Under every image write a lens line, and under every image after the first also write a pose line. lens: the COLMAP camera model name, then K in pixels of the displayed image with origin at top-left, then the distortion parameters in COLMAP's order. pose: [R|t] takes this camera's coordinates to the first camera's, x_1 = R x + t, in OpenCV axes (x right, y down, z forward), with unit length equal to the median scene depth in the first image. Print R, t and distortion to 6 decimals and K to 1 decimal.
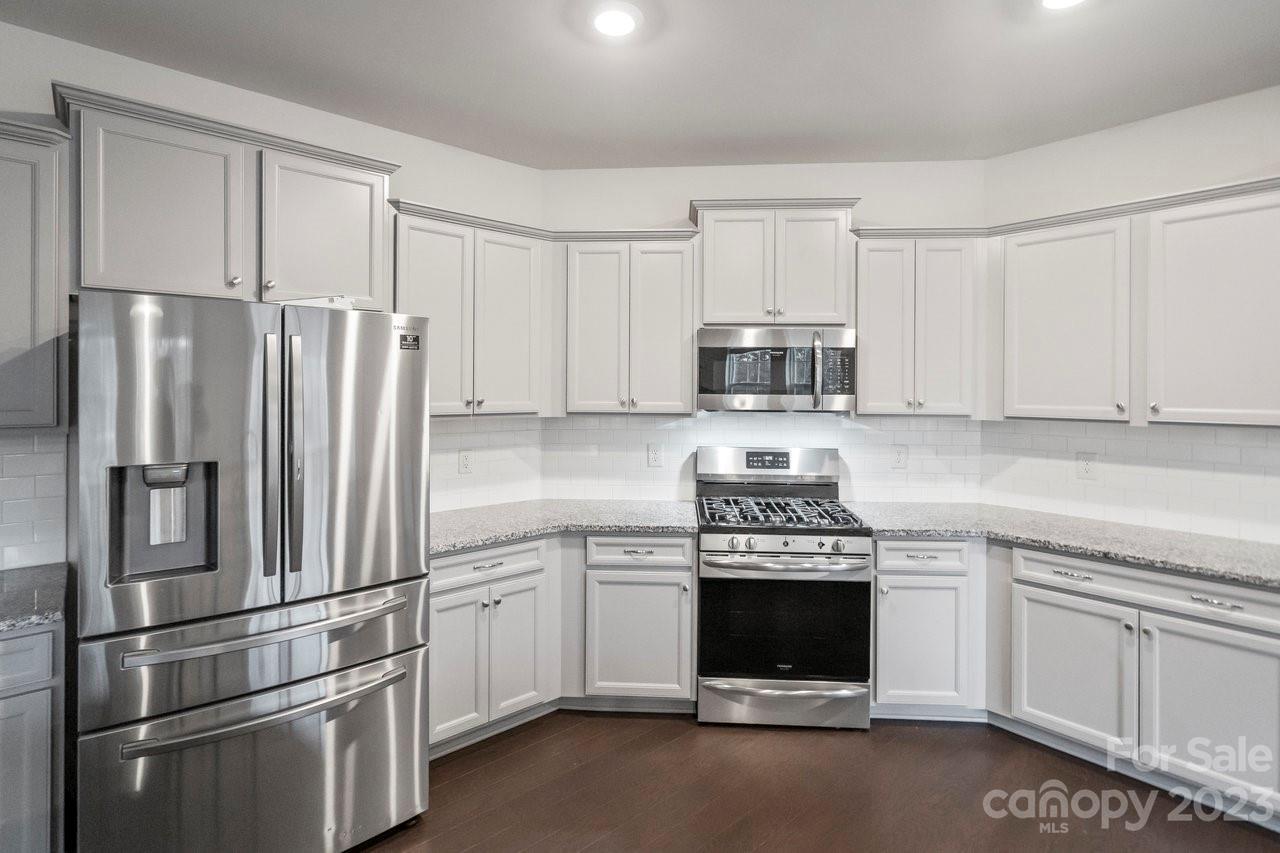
lens RADIAL K [[618.7, 0, 636.9], [0, 618.7, 386.2], [0, 0, 1]] dist [0.001639, 0.000067]
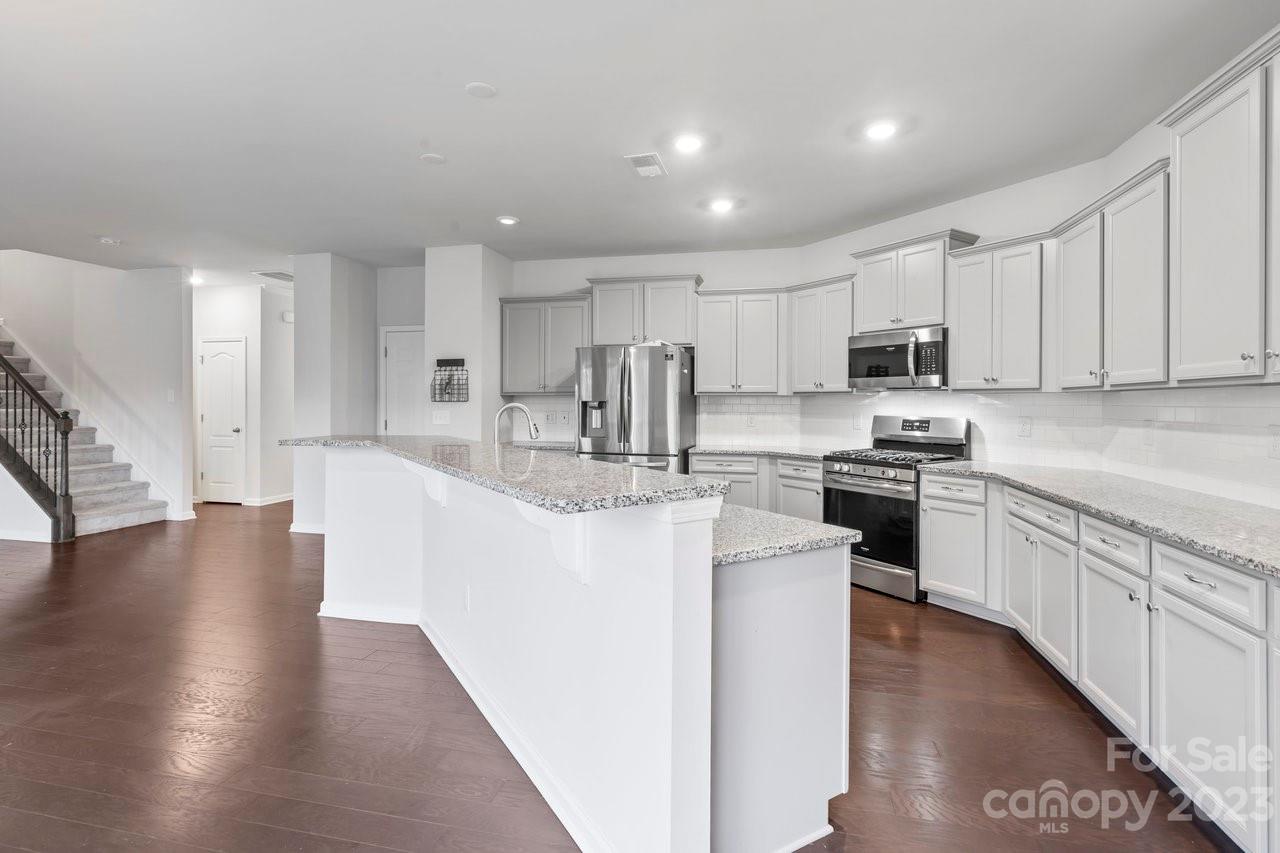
lens RADIAL K [[606.4, 0, 645.4], [0, 606.4, 398.6], [0, 0, 1]] dist [0.000339, -0.000176]
pose [[0.580244, -0.006708, -0.814415, 1.073298], [-0.001237, 0.999958, -0.009118, 0.080081], [0.814442, 0.006298, 0.580211, -0.317377]]
